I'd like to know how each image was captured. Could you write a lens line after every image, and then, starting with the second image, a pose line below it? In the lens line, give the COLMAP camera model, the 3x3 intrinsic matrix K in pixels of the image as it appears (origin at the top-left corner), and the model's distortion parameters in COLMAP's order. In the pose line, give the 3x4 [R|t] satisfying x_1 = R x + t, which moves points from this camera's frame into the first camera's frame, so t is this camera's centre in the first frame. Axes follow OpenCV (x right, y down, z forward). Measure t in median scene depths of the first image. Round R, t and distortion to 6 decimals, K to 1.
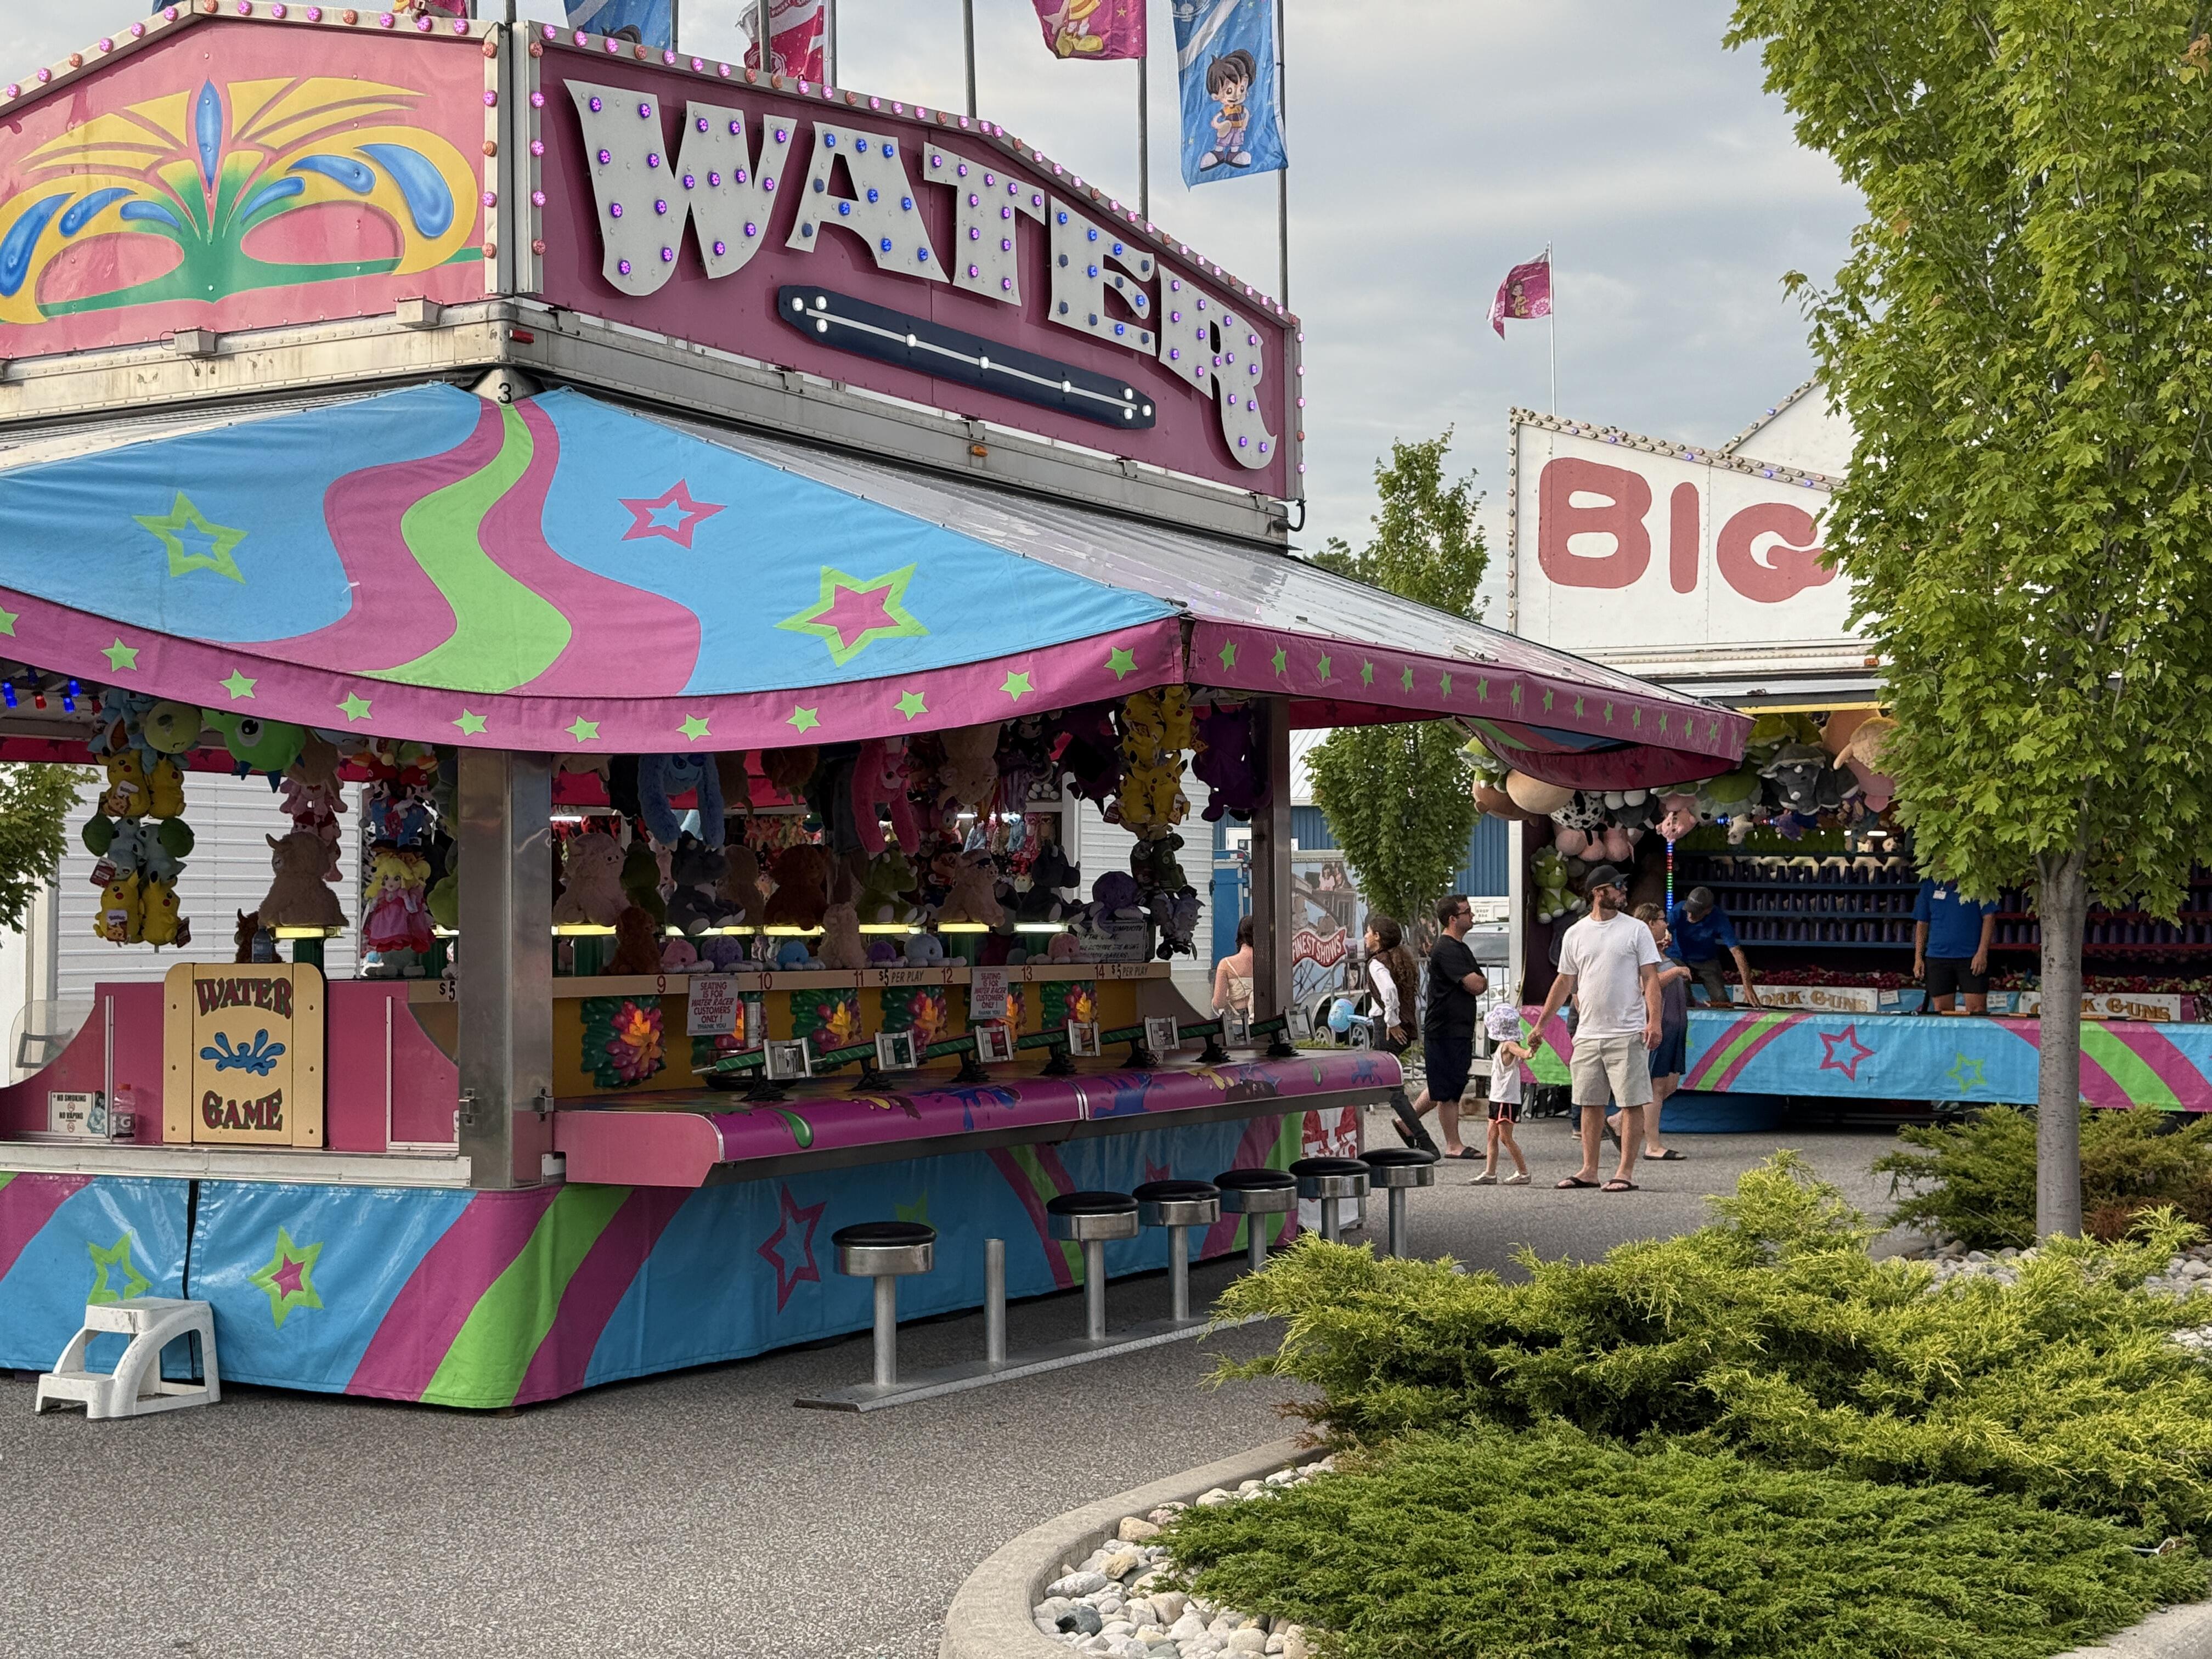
lens RADIAL K [[3119.2, 0, 1106.0], [0, 3119.2, 830.5], [0, 0, 1]] dist [0.022347, 0.000000]
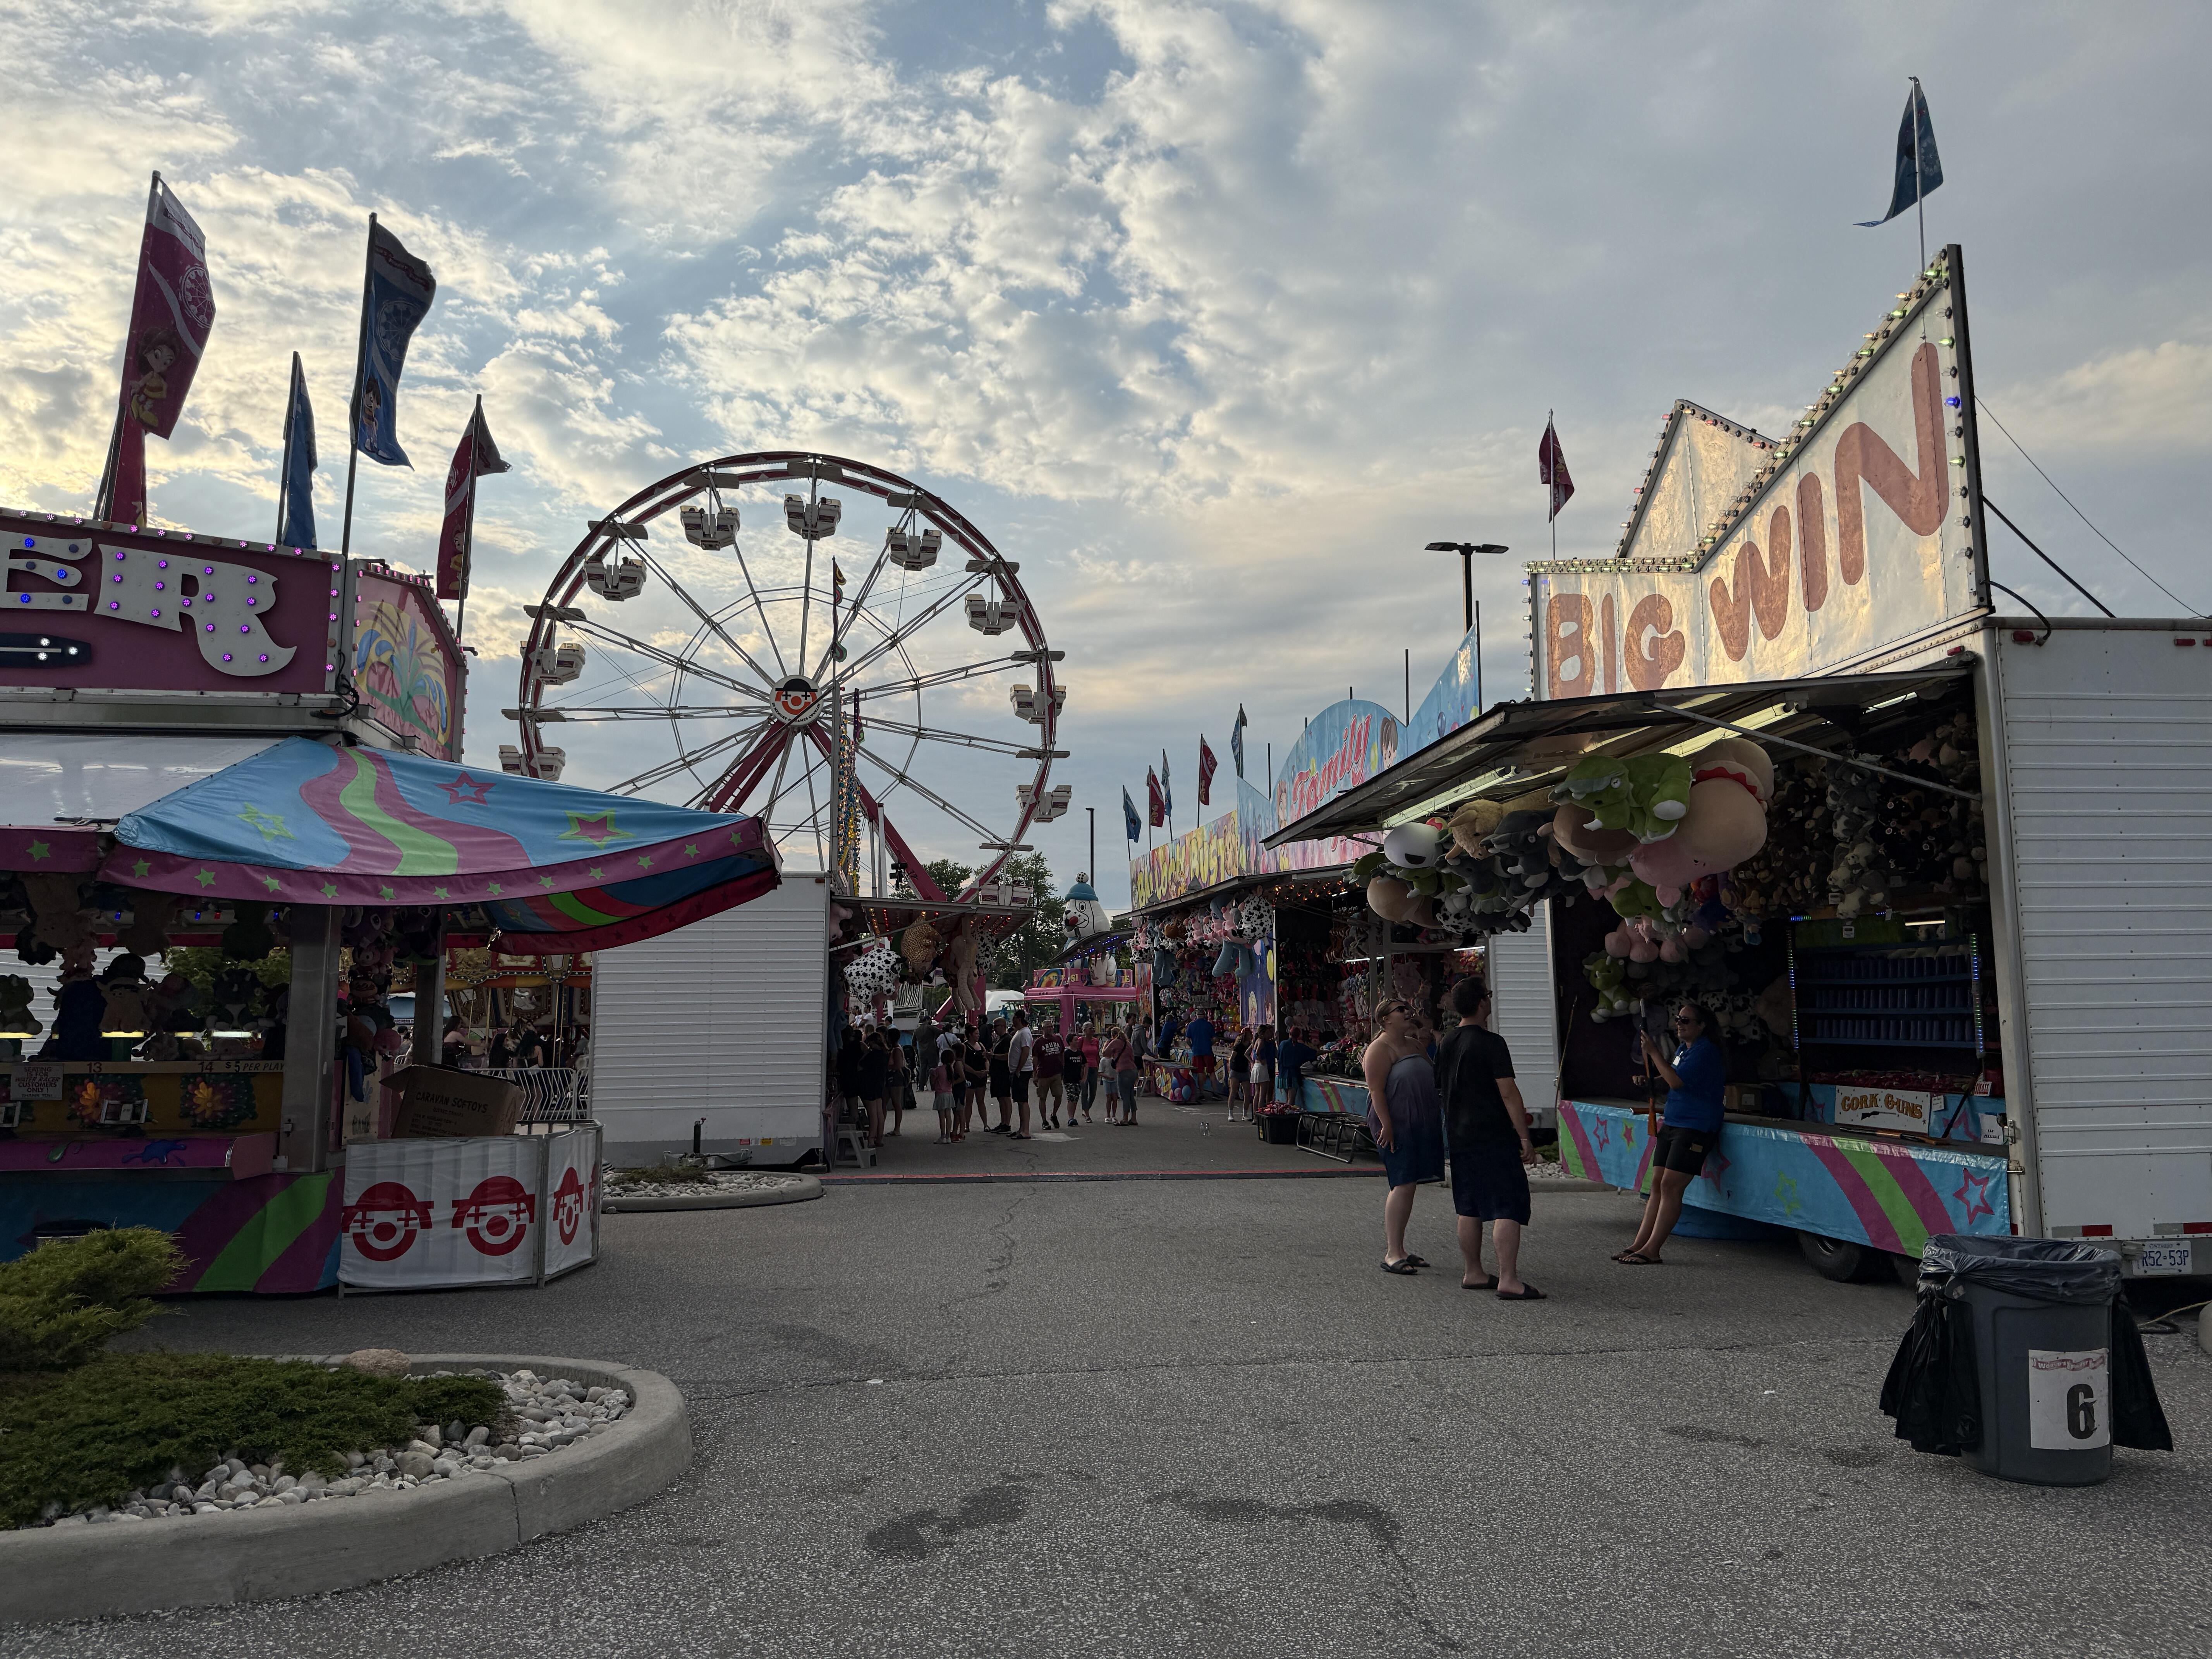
lens RADIAL K [[1550.1, 0, 1111.3], [0, 1550.1, 834.3], [0, 0, 1]] dist [-0.005107, -0.003249]
pose [[0.613543, -0.109552, -0.782026, 0.779605], [0.030596, 0.992884, -0.115086, 0.035295], [0.789069, 0.046683, 0.612529, 0.911457]]
